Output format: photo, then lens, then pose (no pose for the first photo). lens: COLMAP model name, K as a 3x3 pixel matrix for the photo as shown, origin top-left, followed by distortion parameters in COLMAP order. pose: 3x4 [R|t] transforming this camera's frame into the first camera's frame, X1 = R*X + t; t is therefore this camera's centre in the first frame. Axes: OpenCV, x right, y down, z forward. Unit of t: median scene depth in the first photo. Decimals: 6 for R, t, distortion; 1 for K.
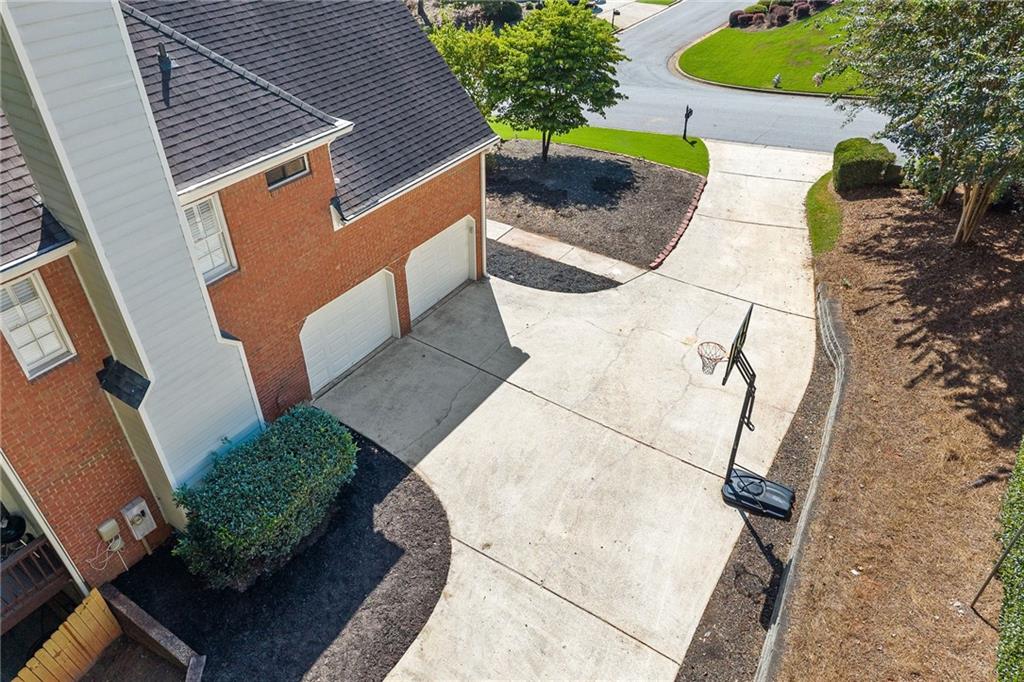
lens RADIAL K [[709.4, 0, 513.6], [0, 709.4, 339.1], [0, 0, 1]] dist [0.007844, -0.005951]
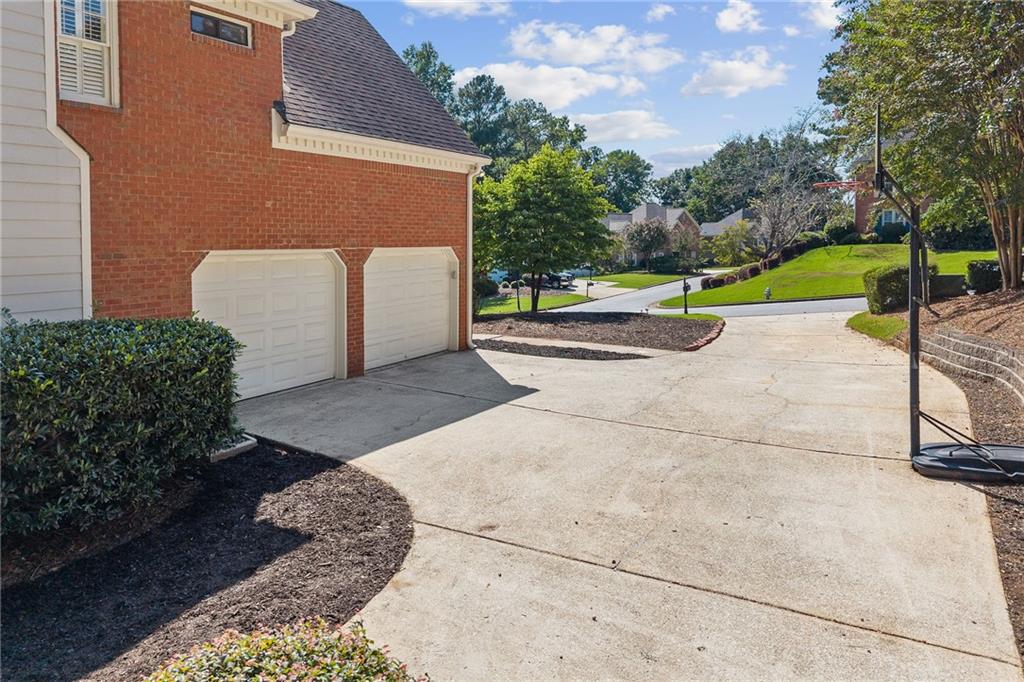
lens RADIAL K [[709.4, 0, 510.1], [0, 709.4, 342.0], [0, 0, 1]] dist [0.007844, -0.005951]
pose [[0.998916, -0.003301, 0.046421, -0.043261], [0.029342, 0.818913, -0.573168, 0.450248], [-0.036123, 0.573909, 0.818122, 0.518989]]
